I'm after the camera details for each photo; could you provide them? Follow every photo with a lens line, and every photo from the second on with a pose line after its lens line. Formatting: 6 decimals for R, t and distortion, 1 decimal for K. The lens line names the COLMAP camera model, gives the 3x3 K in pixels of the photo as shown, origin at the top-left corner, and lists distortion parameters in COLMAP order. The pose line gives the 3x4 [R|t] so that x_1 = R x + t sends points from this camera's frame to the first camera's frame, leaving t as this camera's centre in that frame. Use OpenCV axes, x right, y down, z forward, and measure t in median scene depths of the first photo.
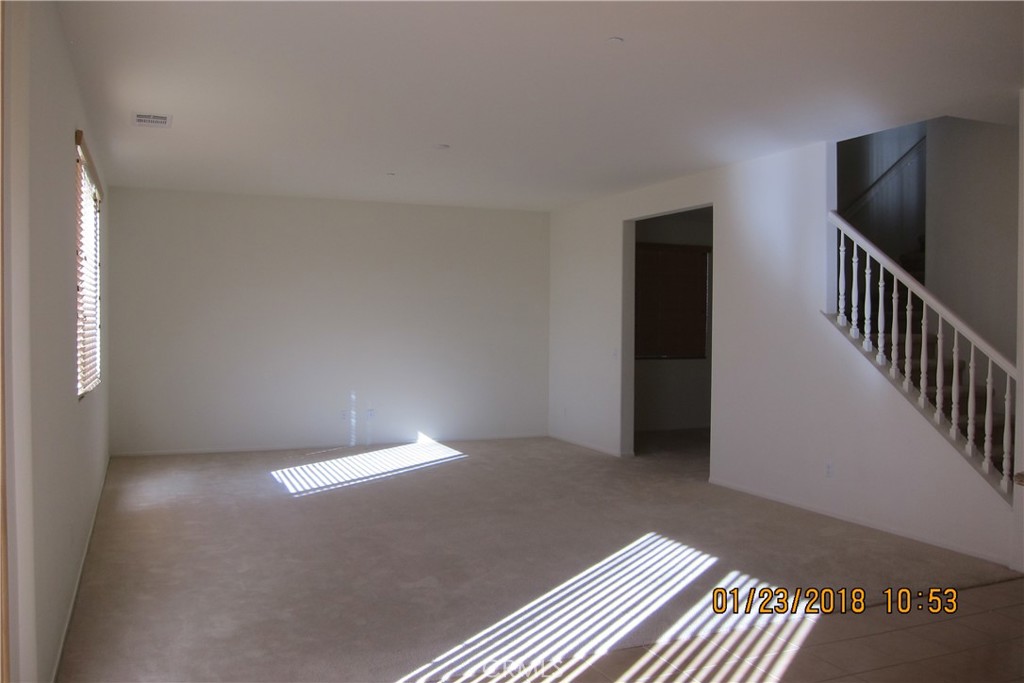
lens RADIAL K [[852.5, 0, 512.3], [0, 852.5, 338.1], [0, 0, 1]] dist [-0.056139, 0.012766]
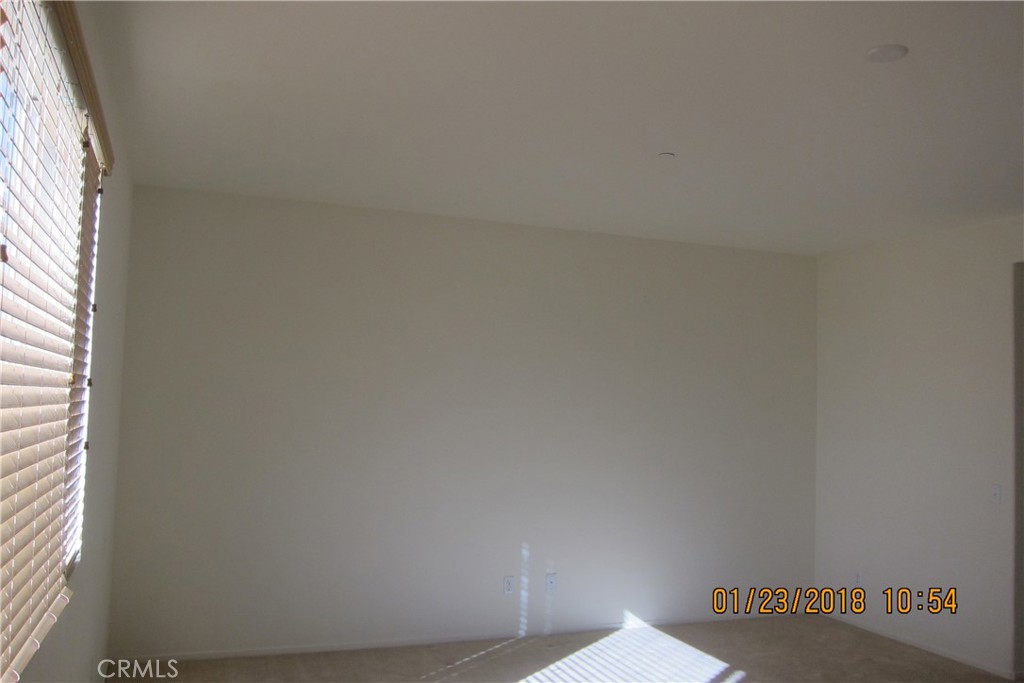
lens RADIAL K [[852.5, 0, 509.6], [0, 852.5, 345.1], [0, 0, 1]] dist [-0.056139, 0.012766]
pose [[0.998915, 0.019260, -0.042393, -0.175625], [-0.022937, 0.995853, -0.088034, -0.022986], [0.040522, 0.088911, 0.995215, 0.396535]]
